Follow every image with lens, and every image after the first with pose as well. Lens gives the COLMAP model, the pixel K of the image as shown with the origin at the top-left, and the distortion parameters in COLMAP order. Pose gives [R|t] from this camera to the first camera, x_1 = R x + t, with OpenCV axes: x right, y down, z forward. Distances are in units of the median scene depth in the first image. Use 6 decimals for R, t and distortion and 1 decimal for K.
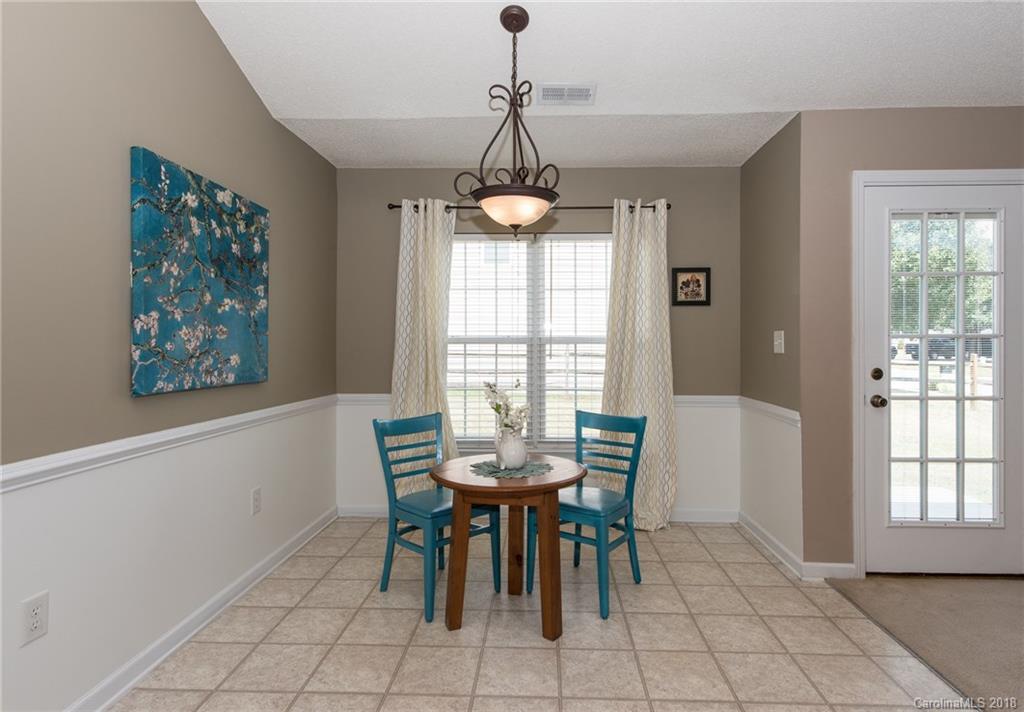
lens RADIAL K [[541.7, 0, 523.3], [0, 541.7, 341.2], [0, 0, 1]] dist [0.032483, -0.000267]
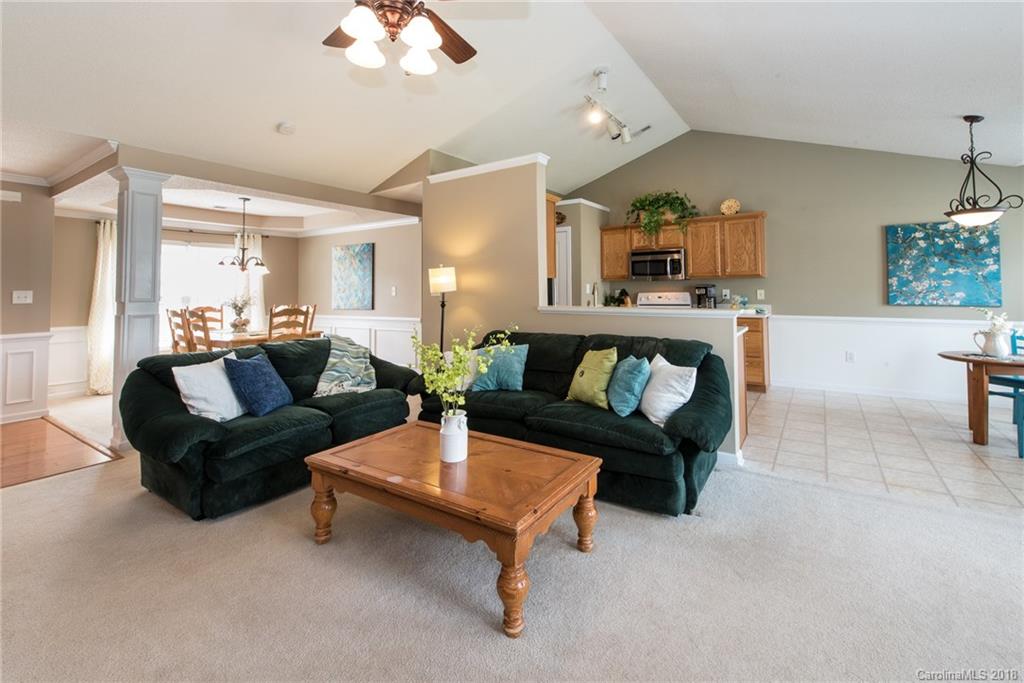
lens RADIAL K [[426.9, 0, 526.8], [0, 426.9, 271.0], [0, 0, 1]] dist [0.001466, -0.001277]
pose [[-0.498960, -0.034708, -0.865930, 1.930101], [0.011690, 0.998837, -0.046771, -0.002928], [0.866546, -0.033460, -0.497974, 0.331002]]
